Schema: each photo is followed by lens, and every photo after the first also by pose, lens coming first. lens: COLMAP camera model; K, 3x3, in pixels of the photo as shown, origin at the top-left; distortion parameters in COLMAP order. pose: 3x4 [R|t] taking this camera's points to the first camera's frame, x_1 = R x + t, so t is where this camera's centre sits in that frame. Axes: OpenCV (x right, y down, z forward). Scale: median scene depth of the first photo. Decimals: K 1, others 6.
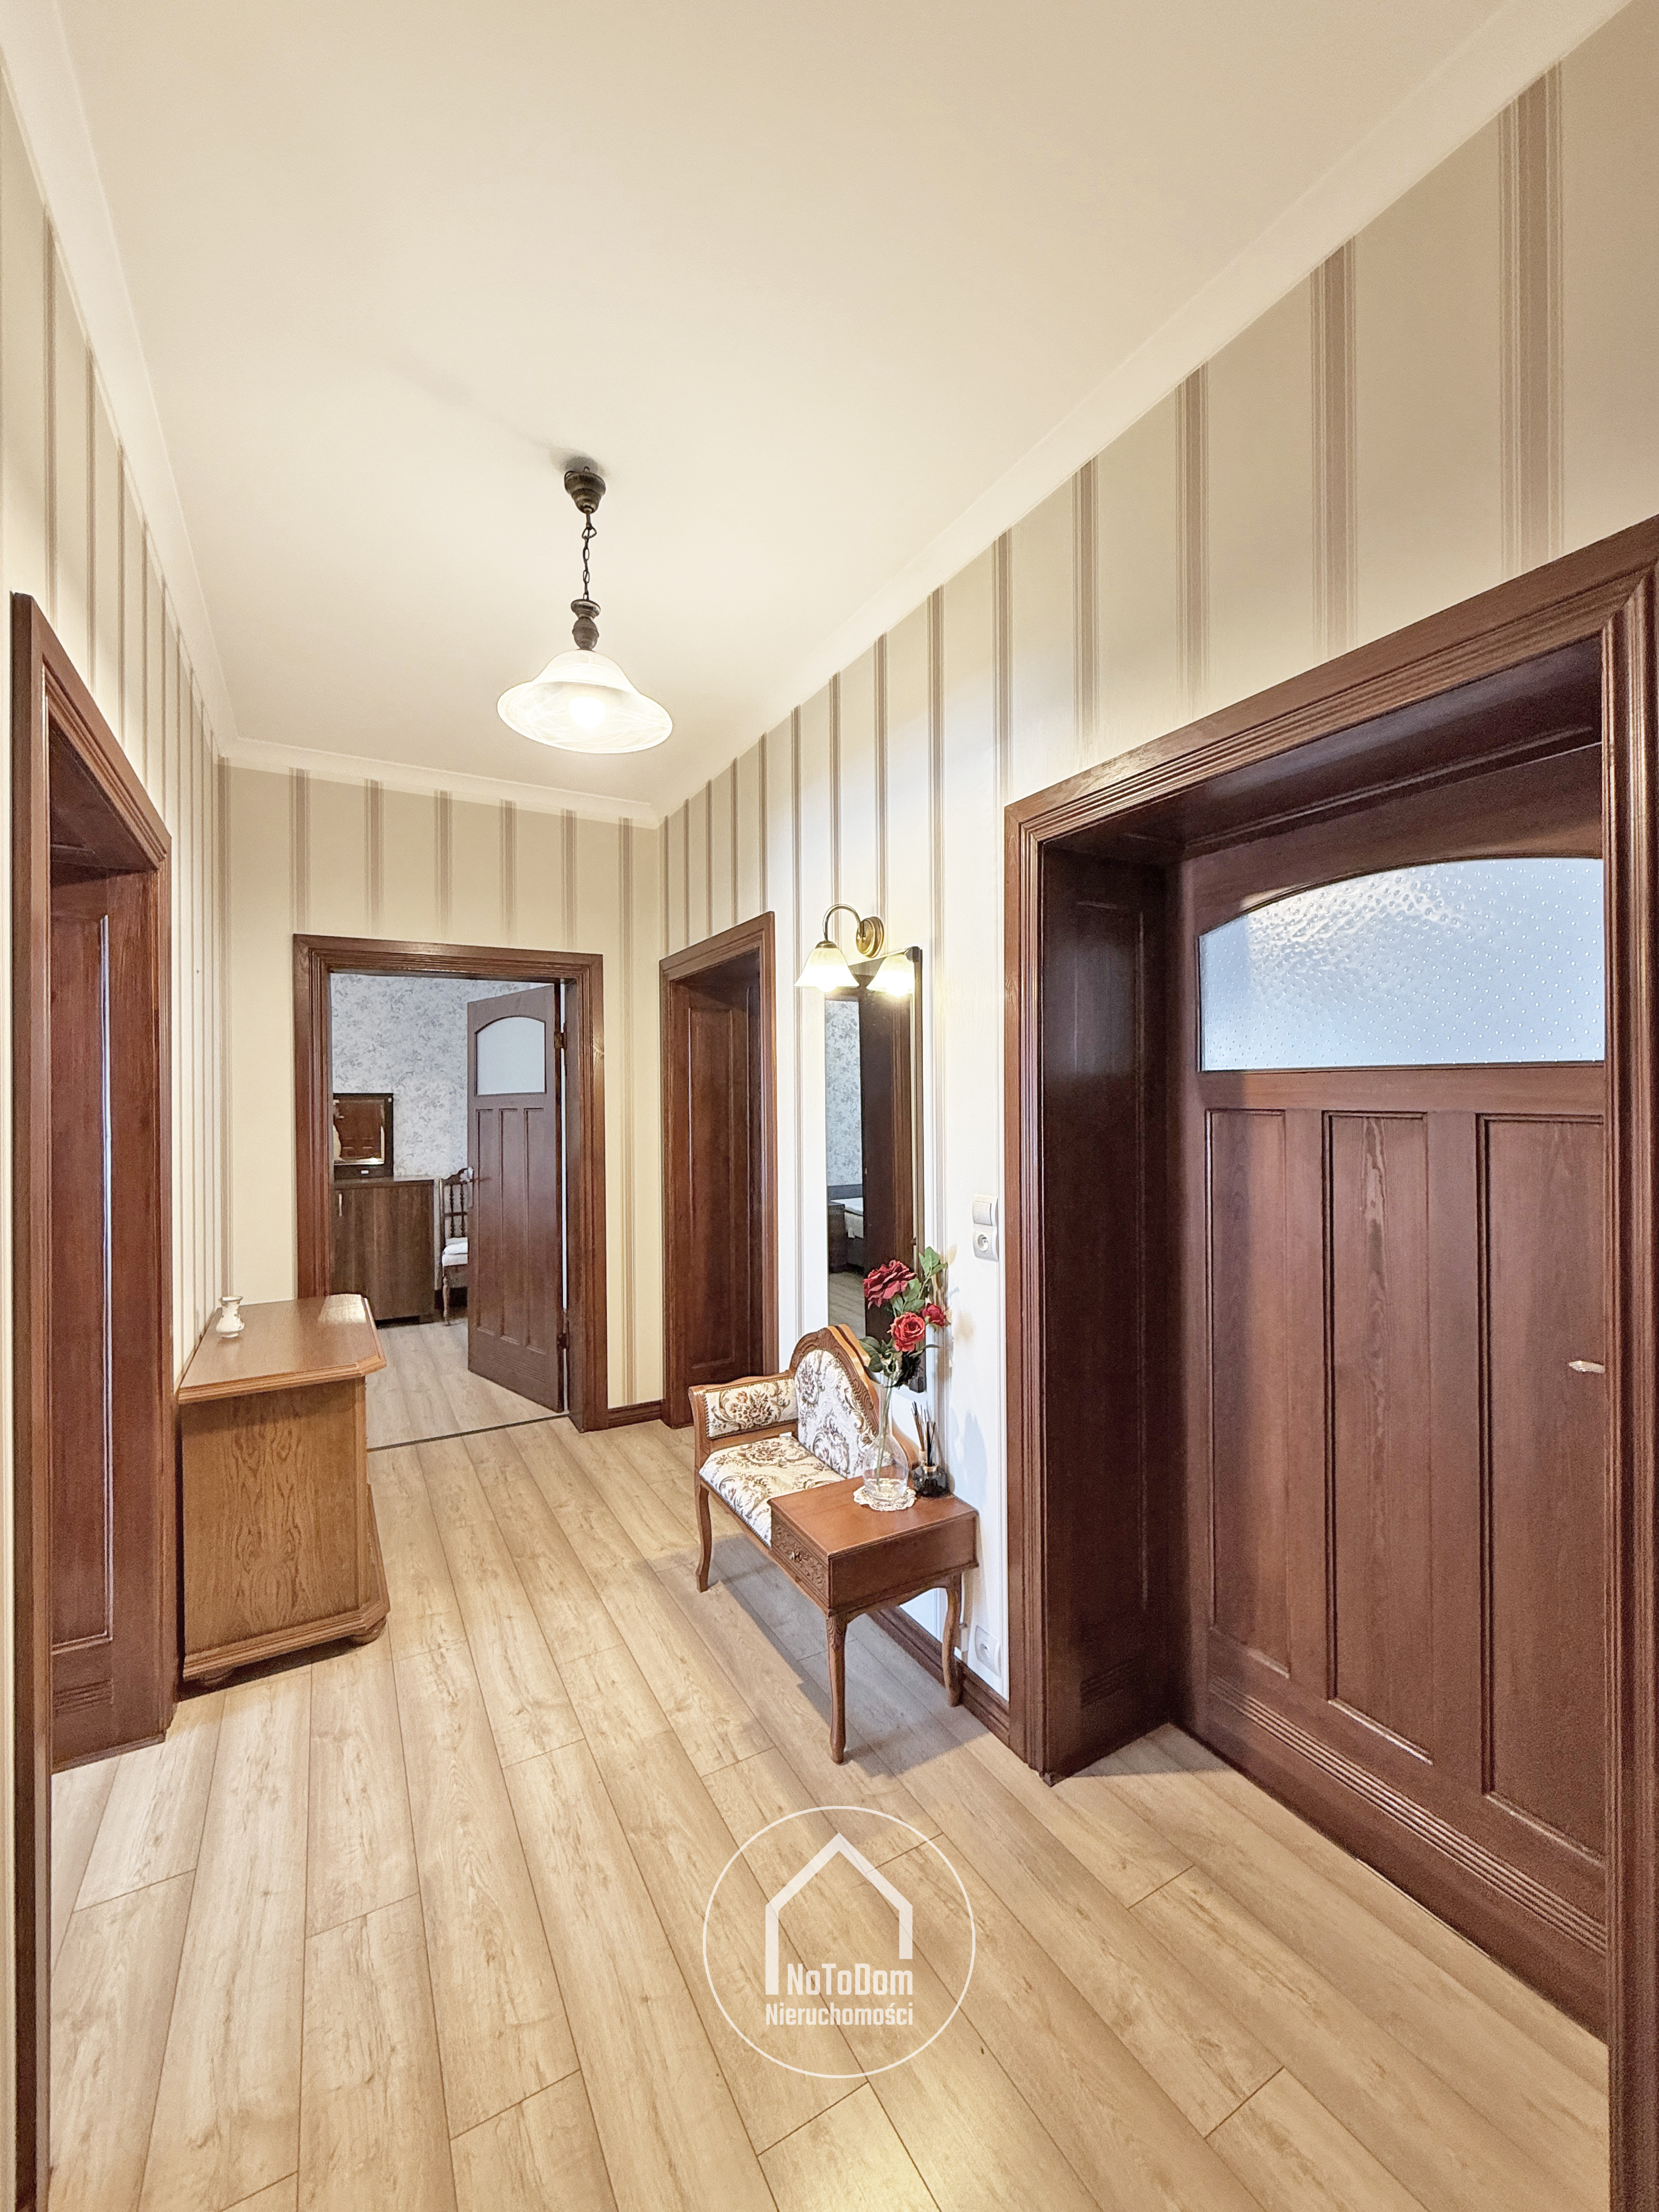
lens RADIAL K [[885.9, 0, 825.4], [0, 885.9, 1101.5], [0, 0, 1]] dist [0.008352, 0.000142]
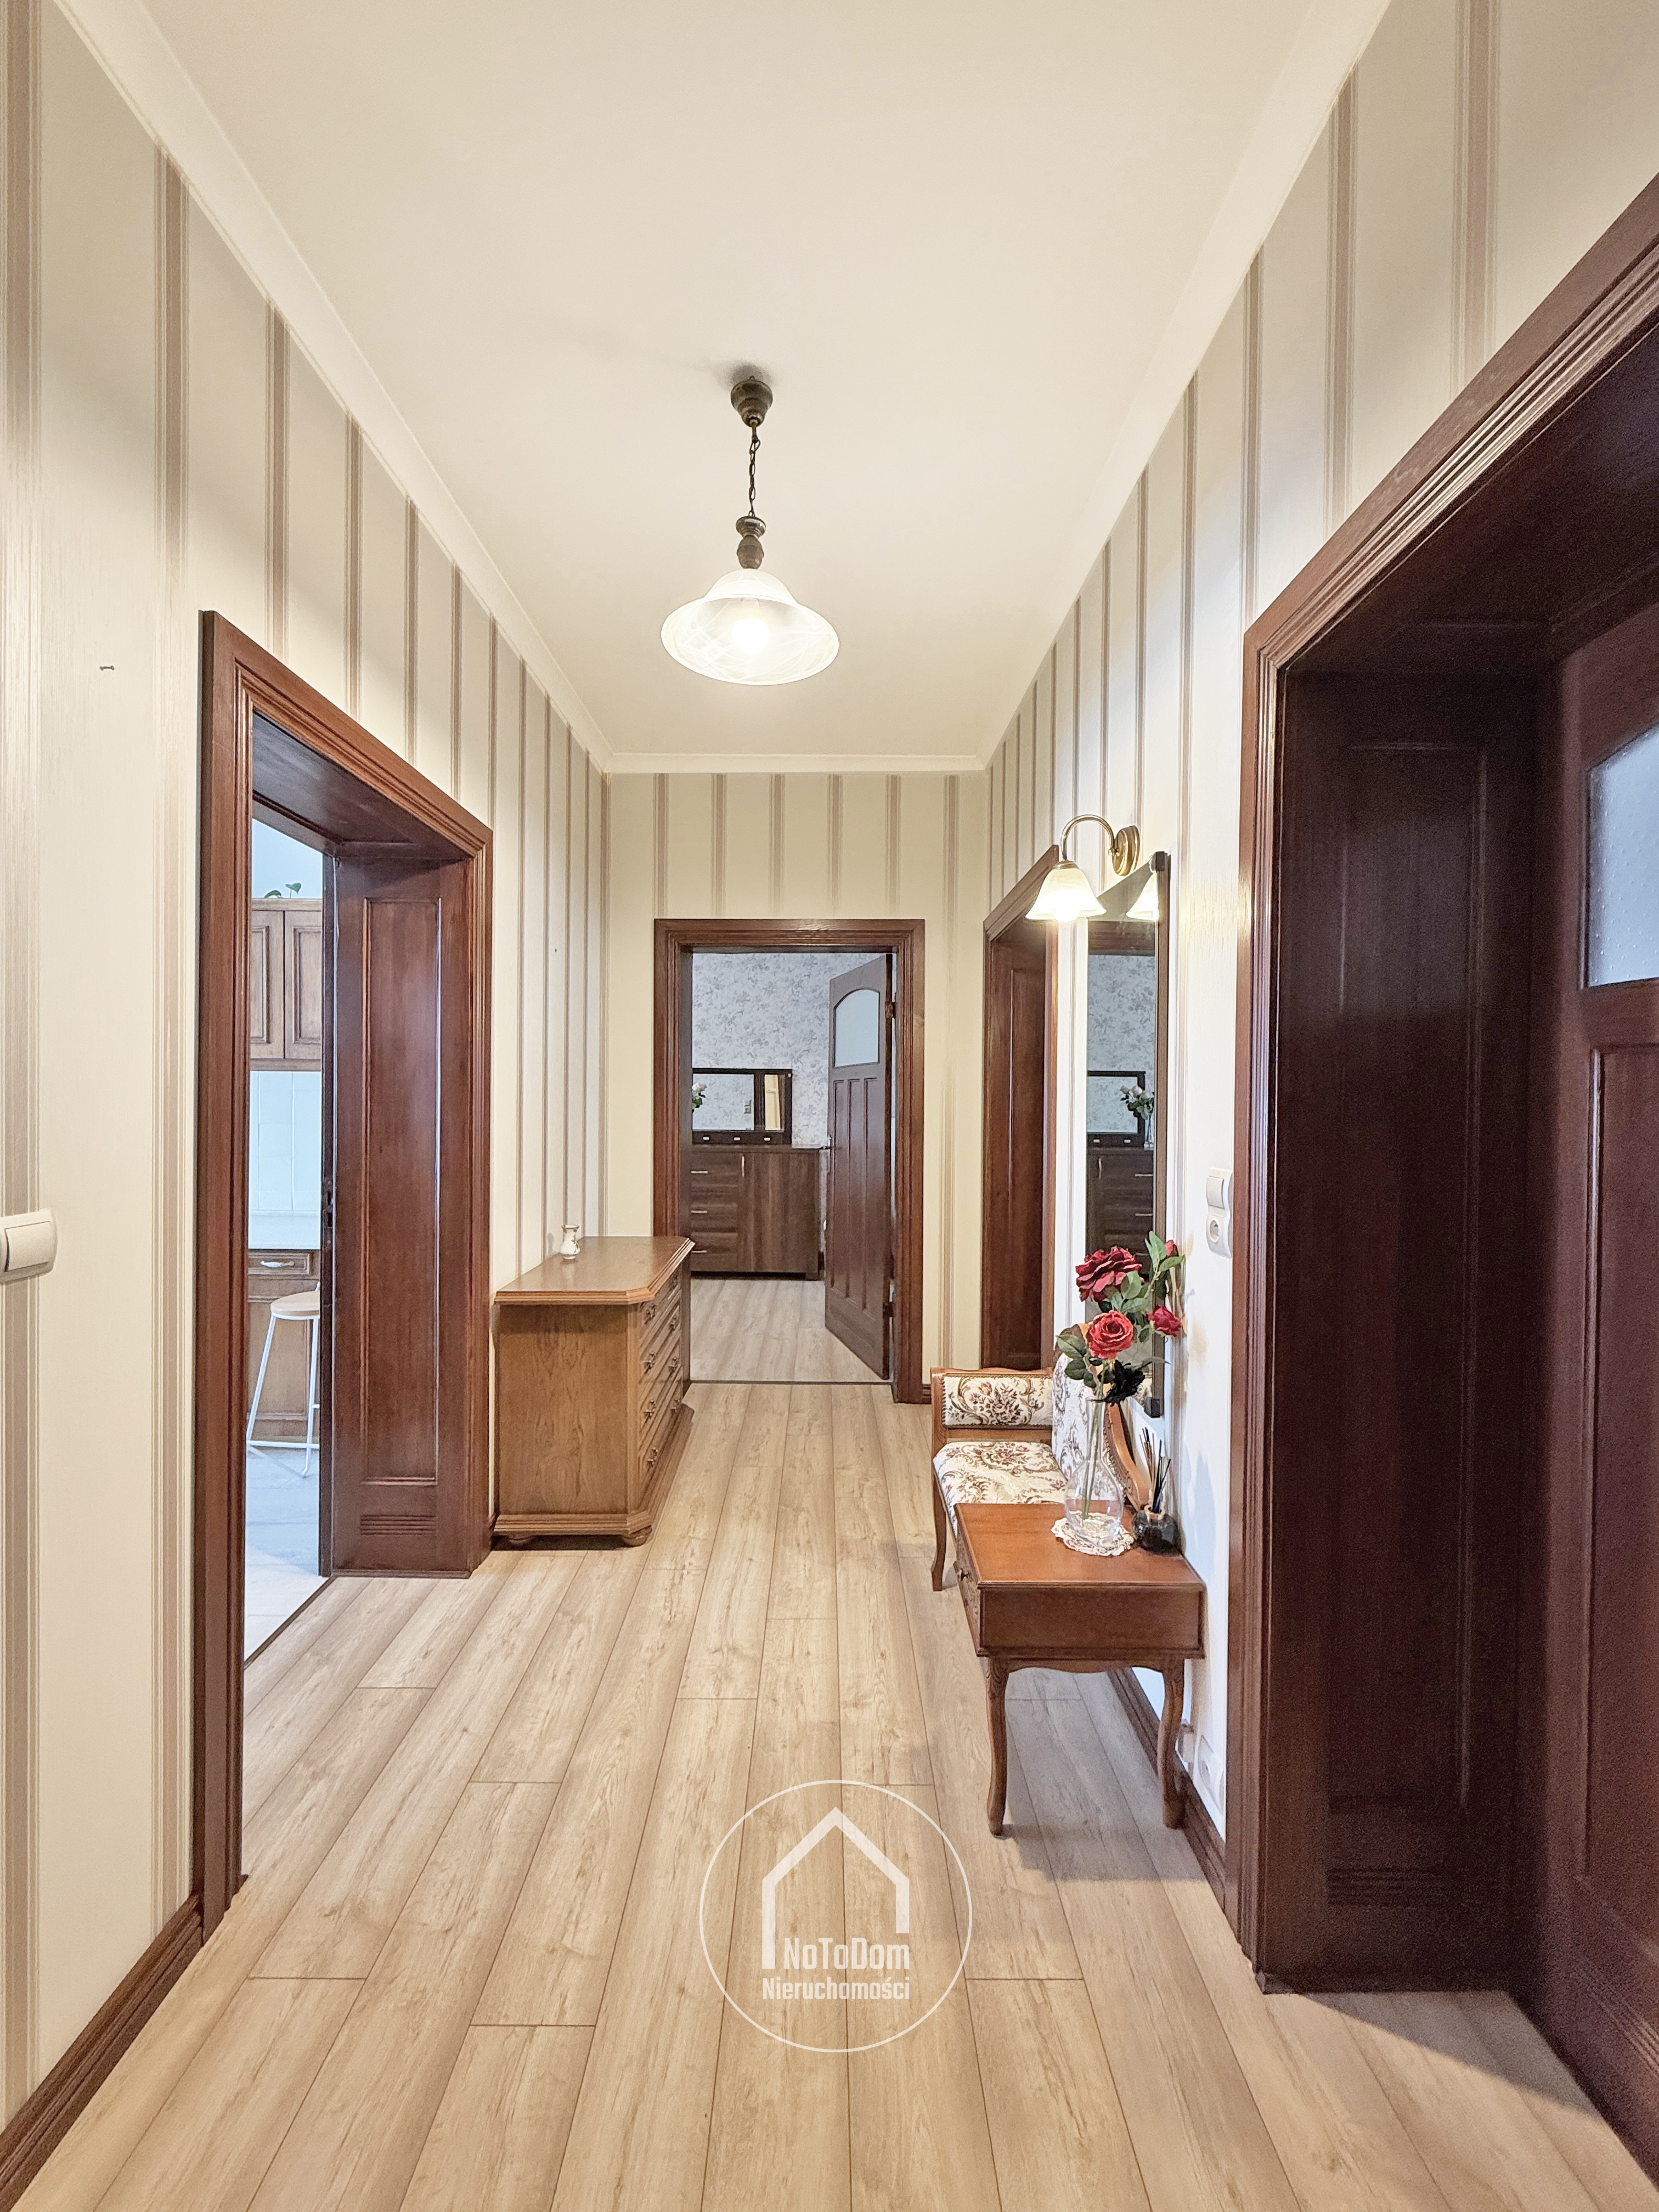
lens RADIAL K [[882.6, 0, 829.7], [0, 882.6, 1101.1], [0, 0, 1]] dist [0.006109, -0.000146]
pose [[0.873491, 0.020486, -0.486409, 0.237150], [-0.016372, 0.999785, 0.012707, 0.041979], [0.486565, -0.003136, 0.873639, 0.176318]]
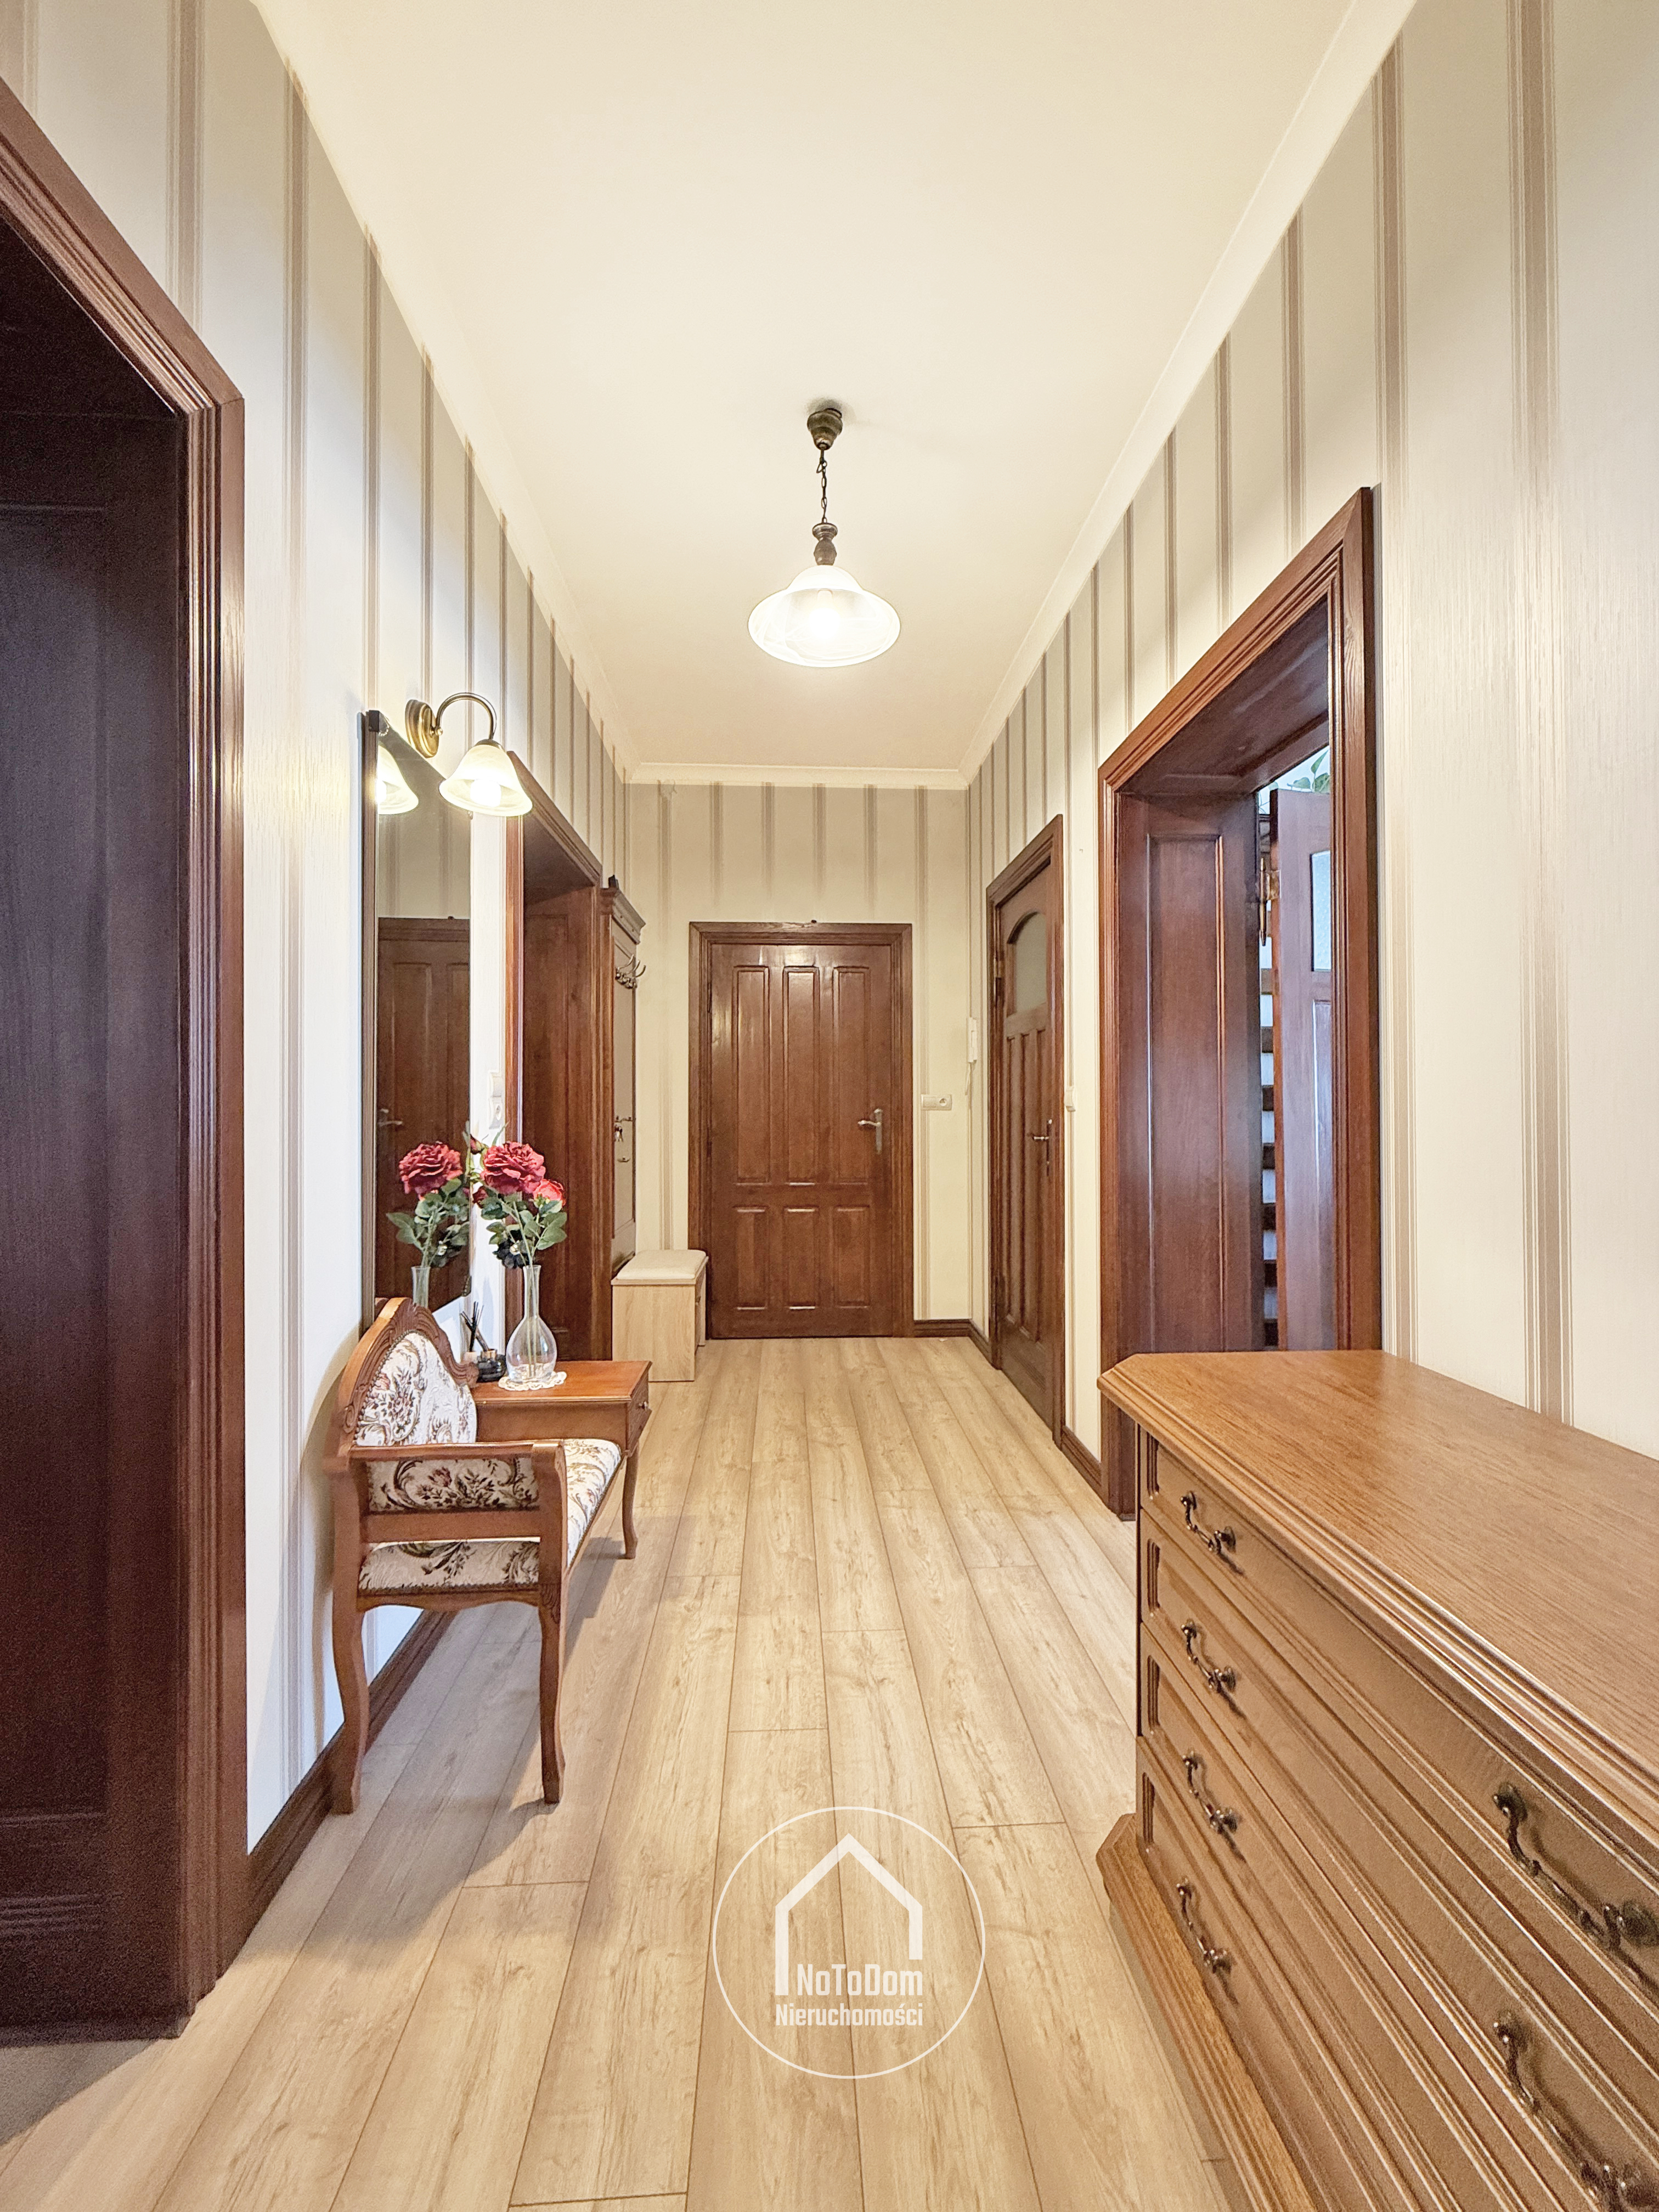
lens RADIAL K [[887.0, 0, 834.2], [0, 887.0, 1099.7], [0, 0, 1]] dist [-0.000669, -0.000032]
pose [[-0.897768, 0.015140, 0.440209, -0.646348], [0.010048, 0.999853, -0.013895, 0.151140], [-0.440355, -0.008051, -0.897788, 1.689415]]
